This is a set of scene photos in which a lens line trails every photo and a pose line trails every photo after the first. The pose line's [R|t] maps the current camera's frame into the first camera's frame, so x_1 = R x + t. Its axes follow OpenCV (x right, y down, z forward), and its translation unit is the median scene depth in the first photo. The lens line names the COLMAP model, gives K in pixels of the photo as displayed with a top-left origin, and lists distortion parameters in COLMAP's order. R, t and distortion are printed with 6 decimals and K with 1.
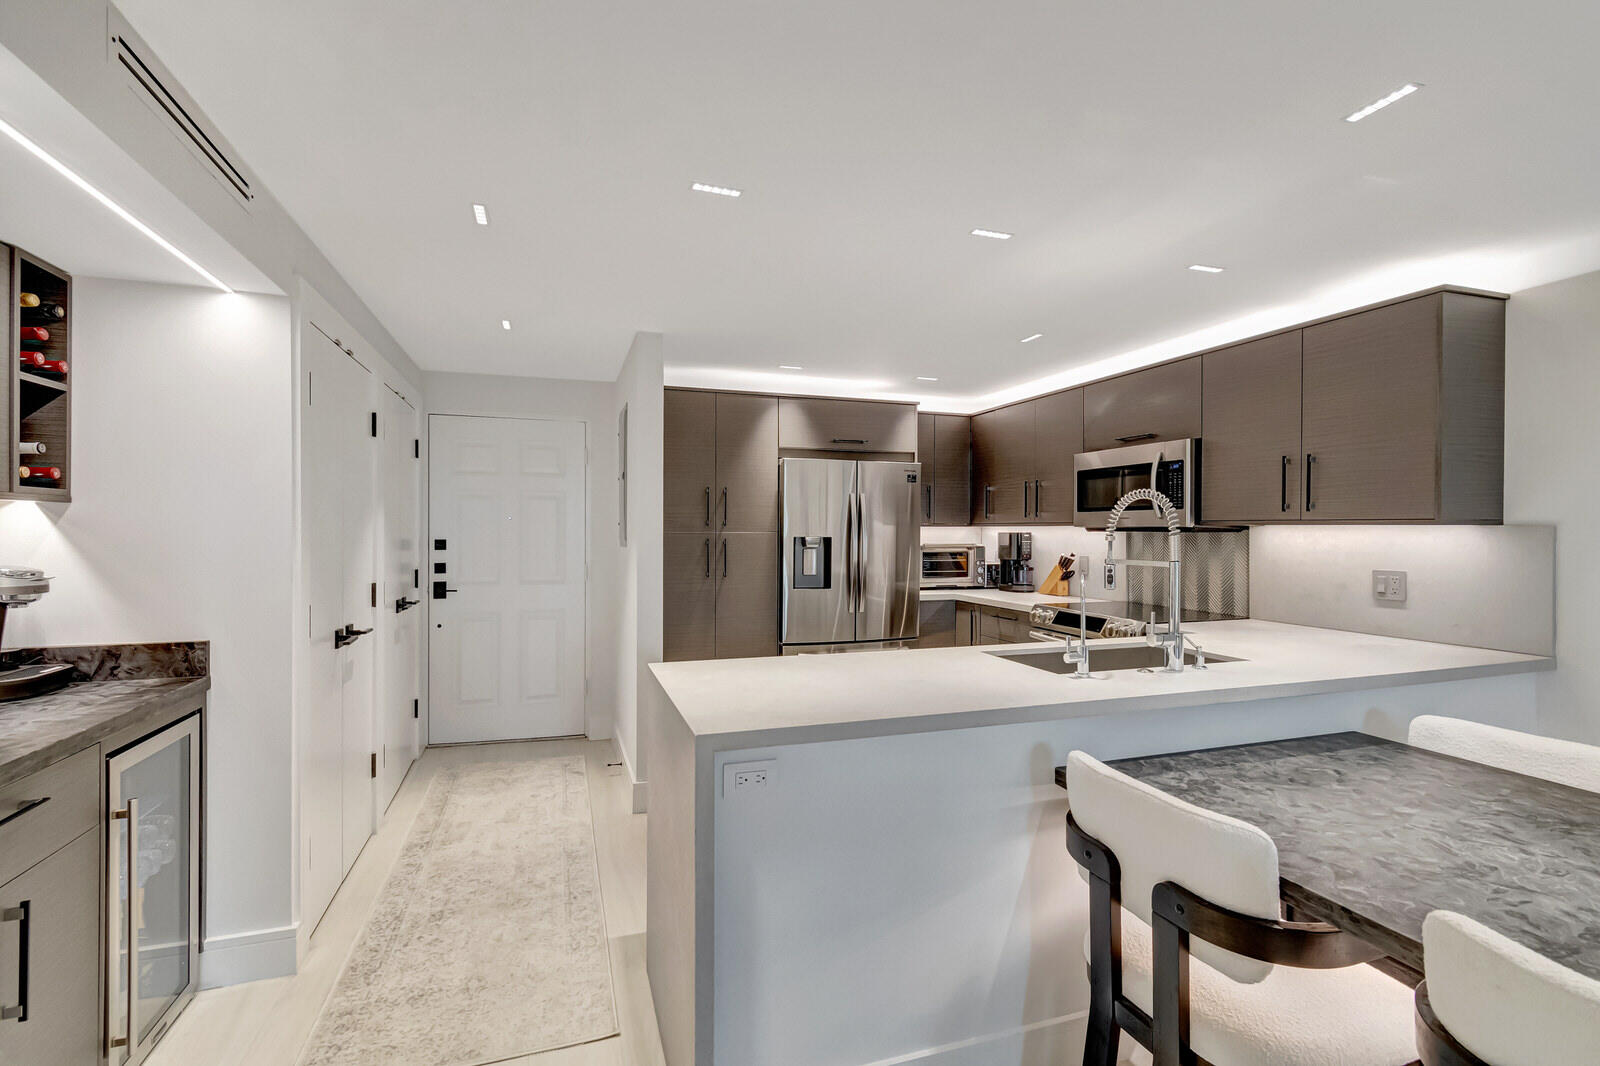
lens RADIAL K [[712.6, 0, 796.0], [0, 712.6, 525.8], [0, 0, 1]] dist [-0.002788, -0.001534]
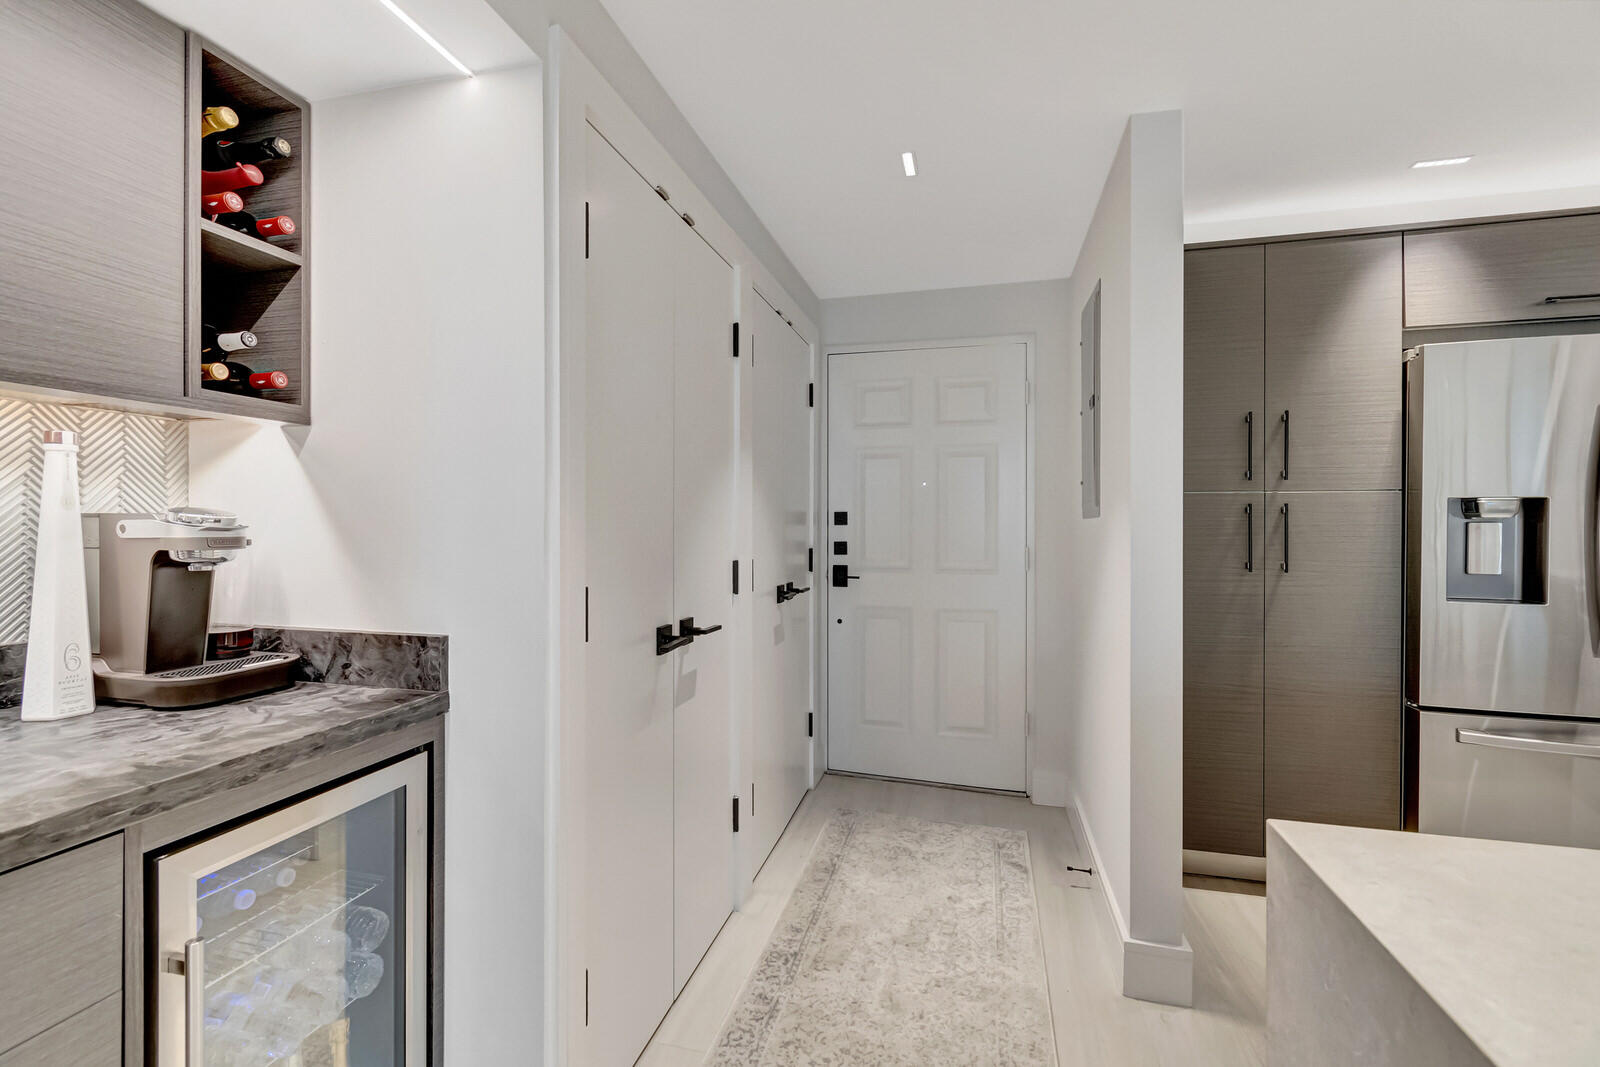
lens RADIAL K [[712.6, 0, 791.4], [0, 712.6, 525.5], [0, 0, 1]] dist [-0.002788, -0.001534]
pose [[0.832082, 0.000732, -0.554652, -0.150034], [0.003092, 0.999977, 0.005958, 0.041463], [0.554644, -0.006673, 0.832061, 0.437491]]
